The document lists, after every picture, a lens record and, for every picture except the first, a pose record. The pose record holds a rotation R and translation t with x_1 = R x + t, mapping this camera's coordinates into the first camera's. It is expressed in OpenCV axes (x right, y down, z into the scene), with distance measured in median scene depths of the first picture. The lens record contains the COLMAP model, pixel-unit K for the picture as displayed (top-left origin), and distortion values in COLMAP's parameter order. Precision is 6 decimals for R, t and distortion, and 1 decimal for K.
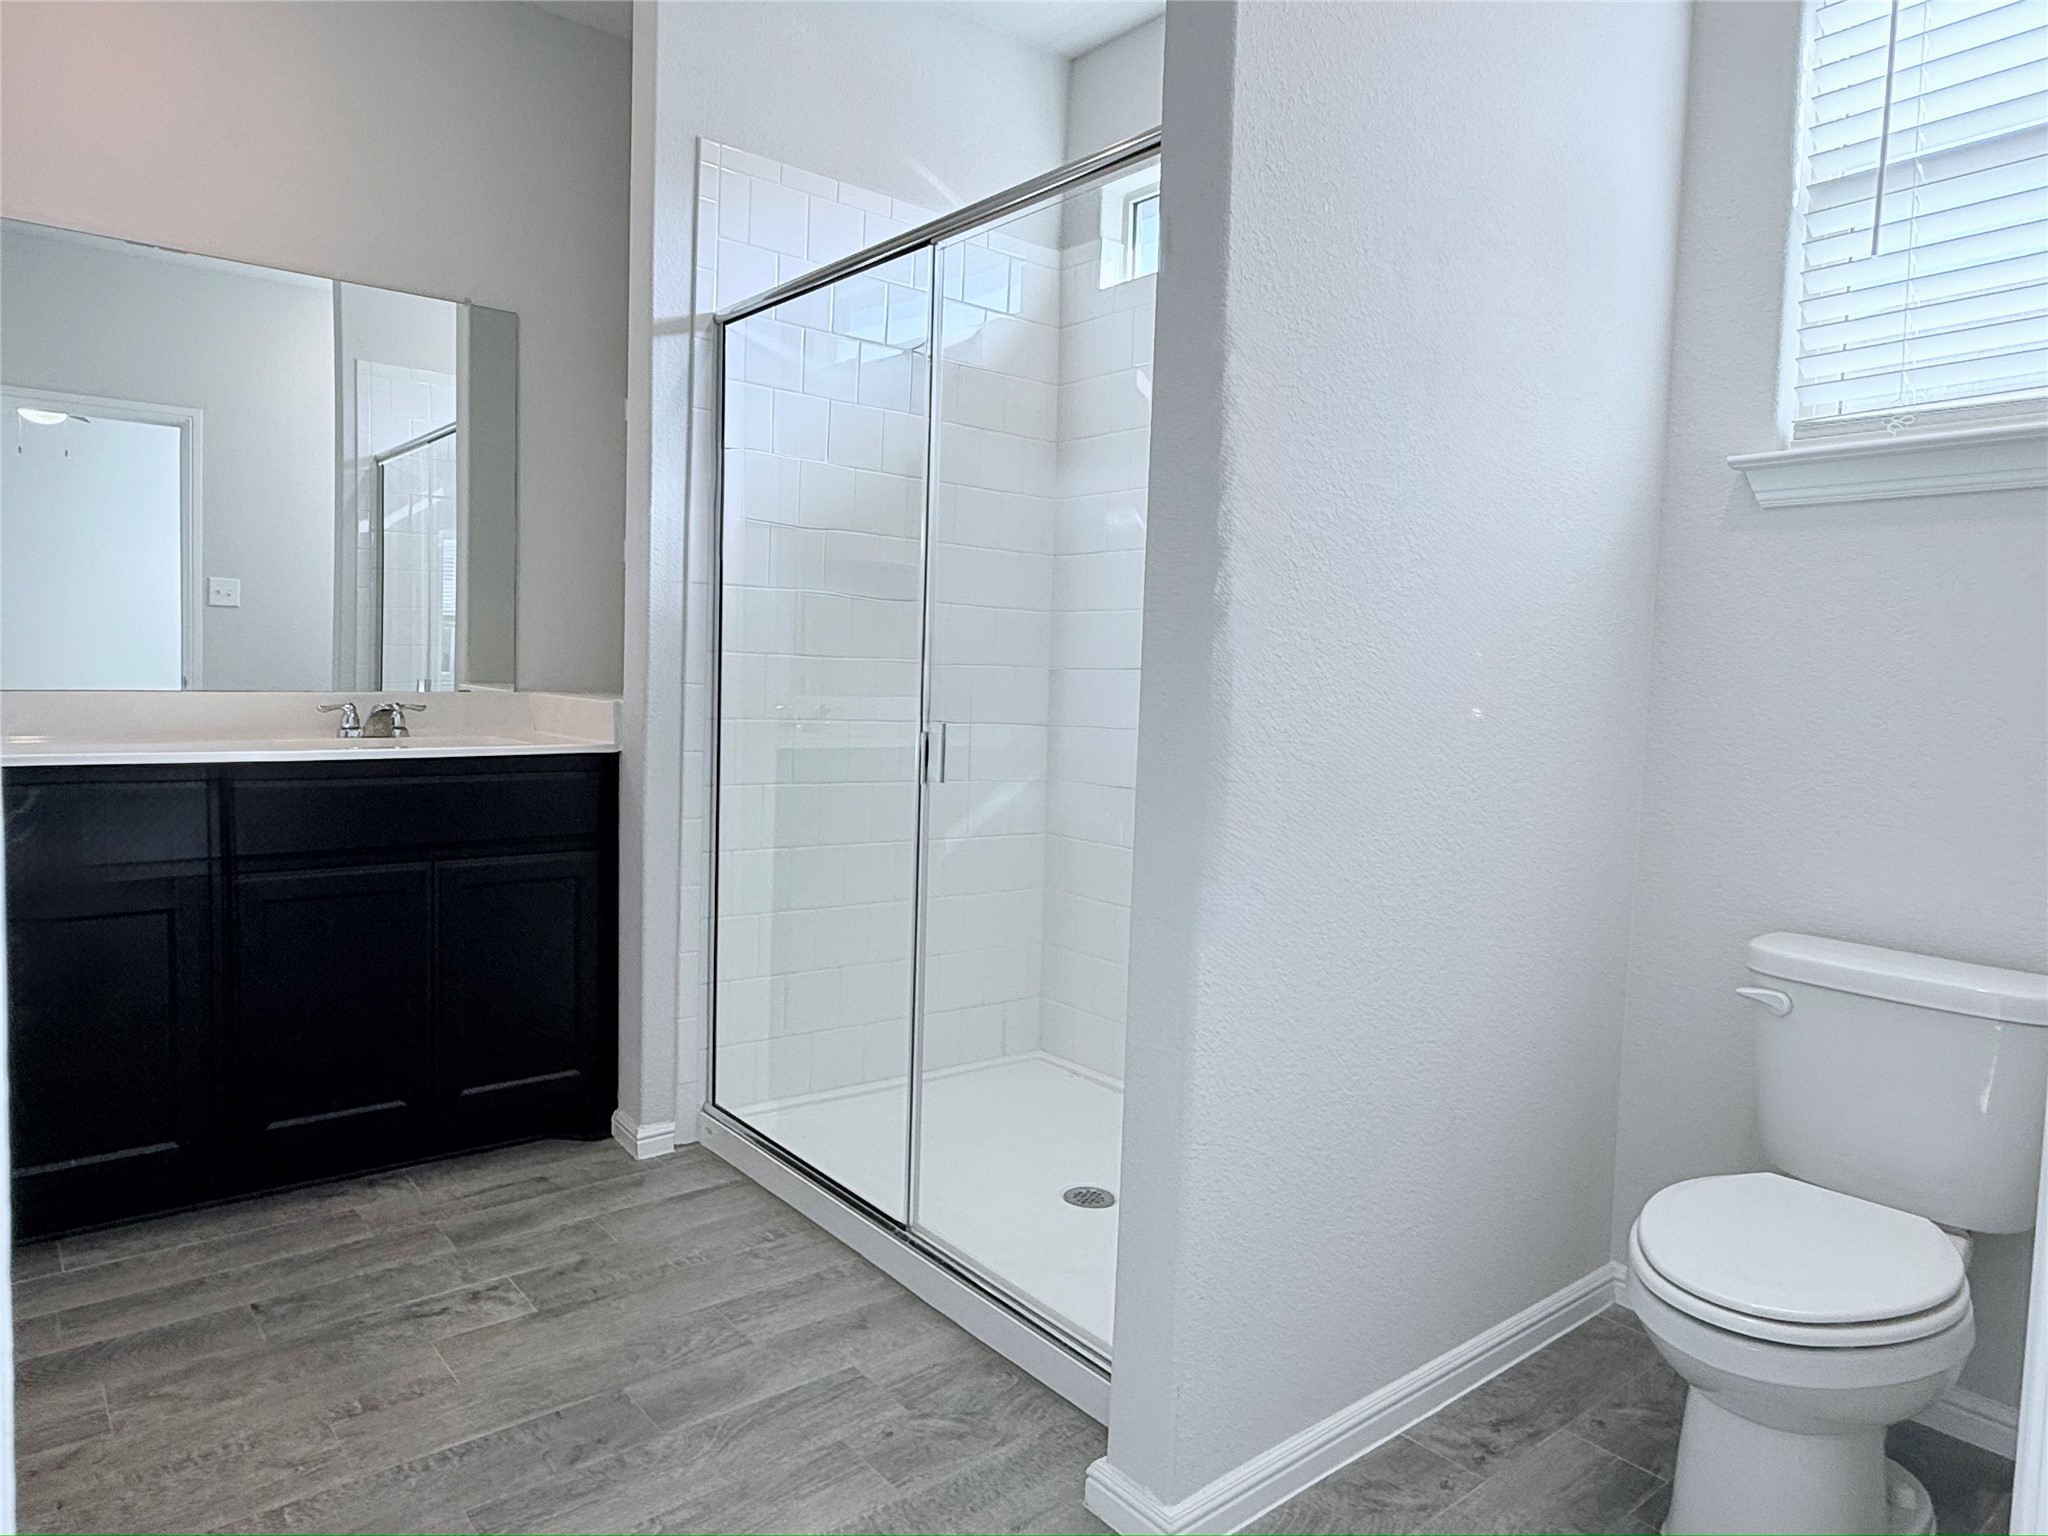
lens RADIAL K [[1260.5, 0, 978.7], [0, 1260.5, 755.7], [0, 0, 1]] dist [-0.004779, 0.001944]
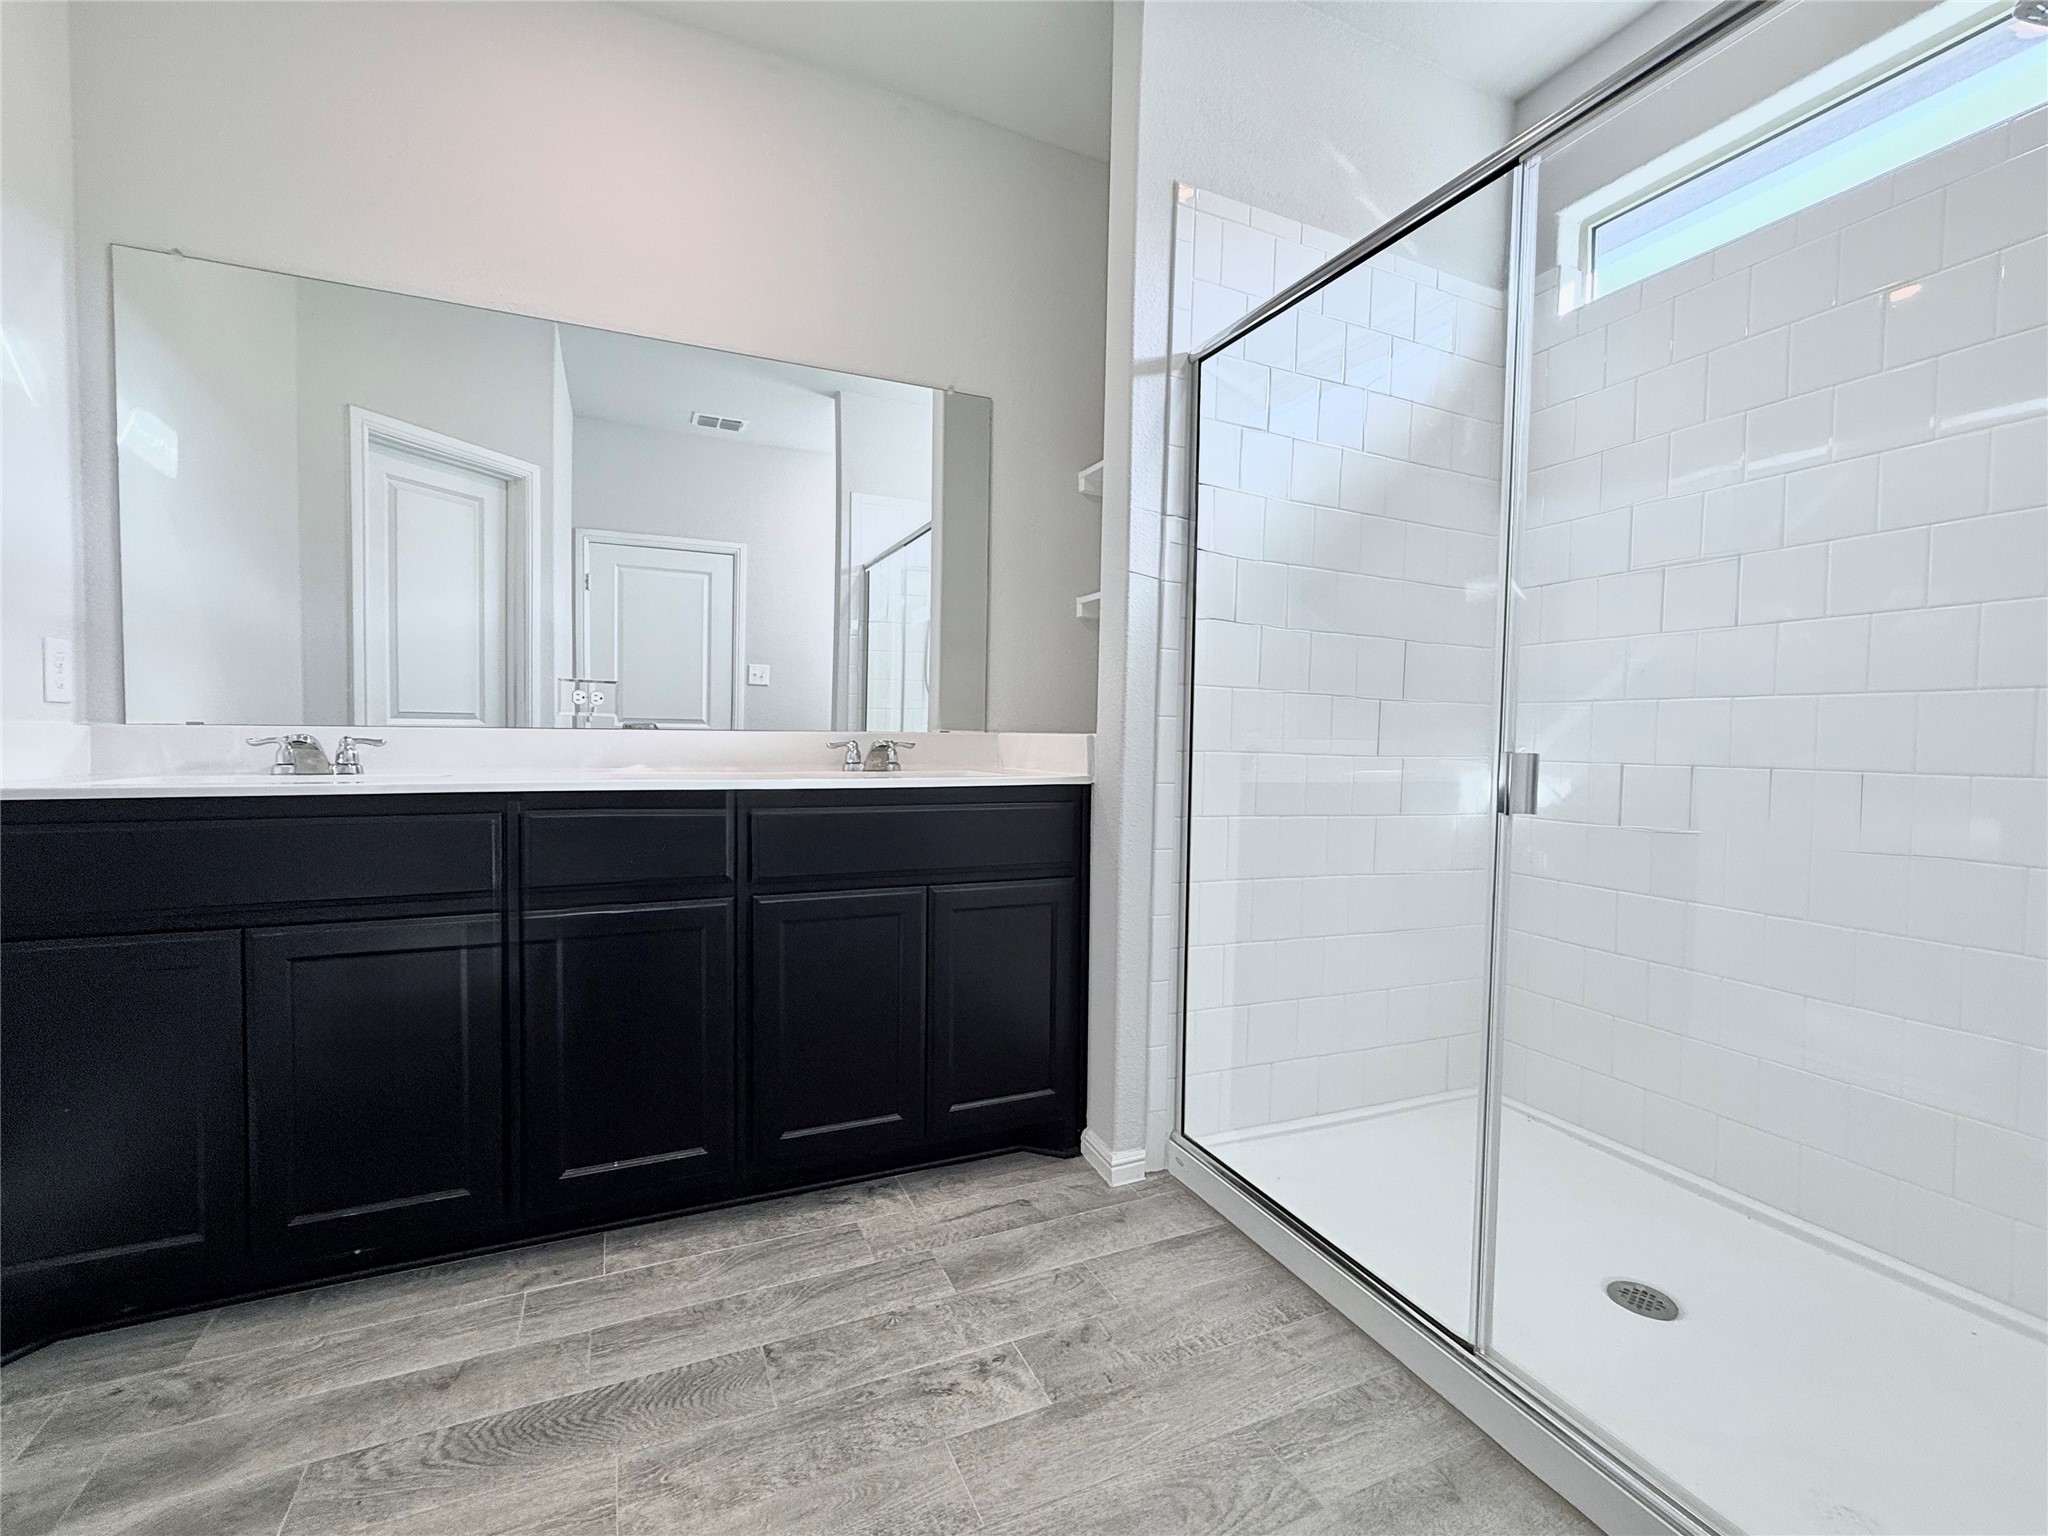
lens RADIAL K [[913.8, 0, 1031.8], [0, 913.8, 767.3], [0, 0, 1]] dist [-0.005224, -0.000256]
pose [[0.968747, -0.003761, -0.248021, -0.152472], [-0.005197, 0.999358, -0.035454, 0.010849], [0.247995, 0.035635, 0.968106, 0.267568]]
